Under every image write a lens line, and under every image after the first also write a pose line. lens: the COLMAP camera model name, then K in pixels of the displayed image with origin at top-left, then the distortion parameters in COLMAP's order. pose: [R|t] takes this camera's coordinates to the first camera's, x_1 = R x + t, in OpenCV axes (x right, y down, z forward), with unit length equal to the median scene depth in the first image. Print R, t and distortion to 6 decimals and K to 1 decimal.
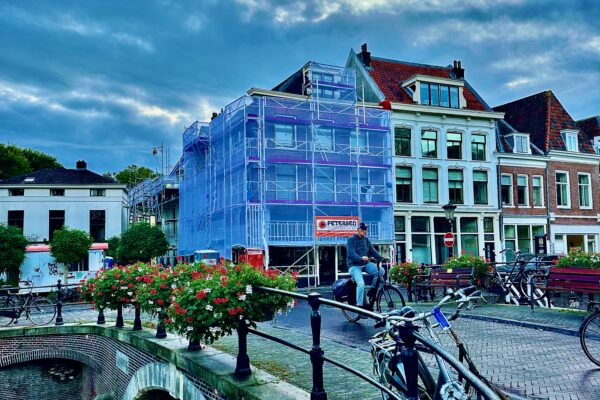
lens RADIAL K [[541.6, 0, 302.9], [0, 541.6, 199.0], [0, 0, 1]] dist [0.106281, -0.129906]
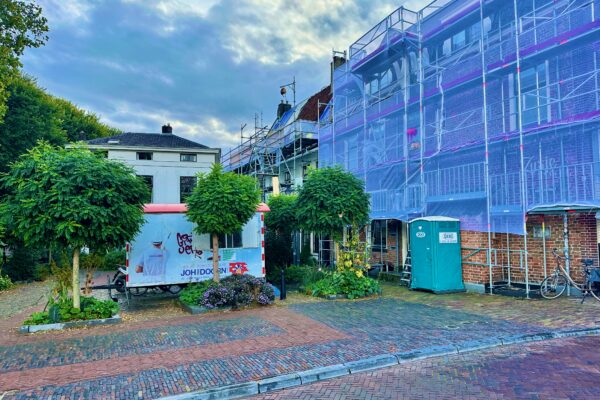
lens RADIAL K [[406.9, 0, 297.1], [0, 406.9, 205.3], [0, 0, 1]] dist [0.098003, -0.139216]
pose [[0.999818, 0.014770, -0.012101, -0.301140], [-0.014279, 0.999111, 0.039661, 0.062354], [0.012676, -0.039481, 0.999140, 0.524488]]
